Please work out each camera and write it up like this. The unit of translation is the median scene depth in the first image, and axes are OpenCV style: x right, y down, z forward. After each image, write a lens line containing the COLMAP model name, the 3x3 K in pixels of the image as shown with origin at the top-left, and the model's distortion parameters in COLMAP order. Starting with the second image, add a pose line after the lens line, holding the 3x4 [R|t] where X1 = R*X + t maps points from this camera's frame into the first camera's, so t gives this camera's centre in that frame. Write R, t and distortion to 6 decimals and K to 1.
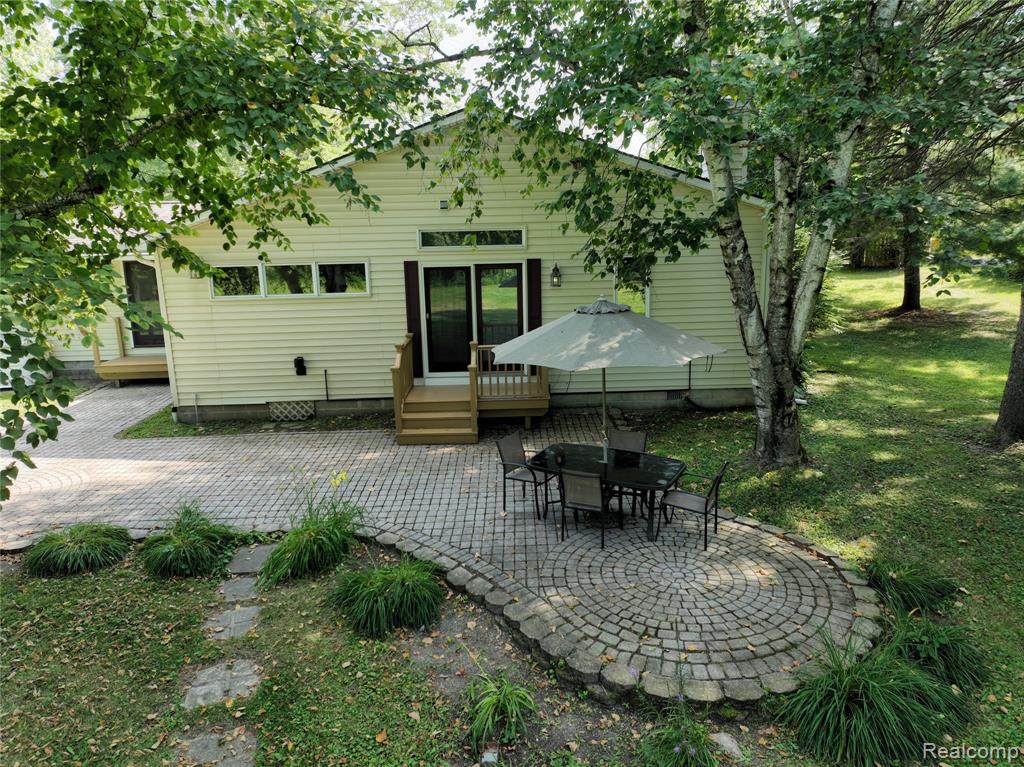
lens RADIAL K [[700.6, 0, 512.0], [0, 700.6, 383.5], [0, 0, 1]] dist [-0.038859, 0.000040]
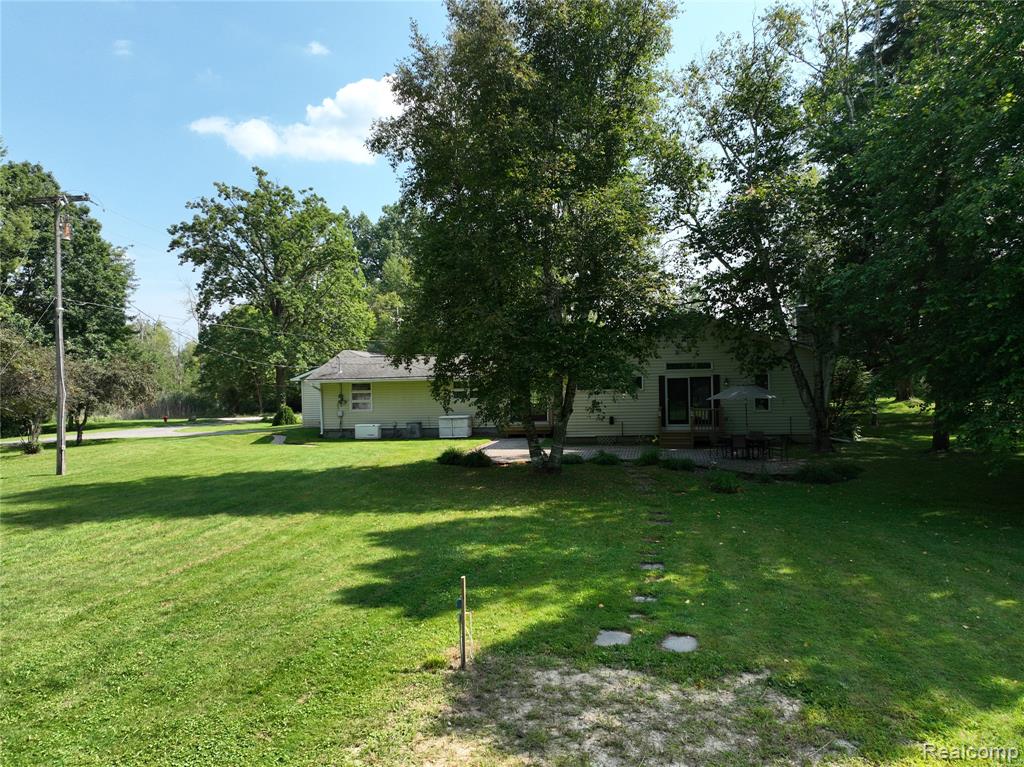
lens RADIAL K [[700.6, 0, 512.0], [0, 700.6, 383.5], [0, 0, 1]] dist [-0.038859, 0.000040]
pose [[0.976579, 0.002789, -0.215142, -0.168366], [-0.047206, 0.978330, -0.201600, 0.441760], [0.209917, 0.207034, 0.955548, -1.705346]]
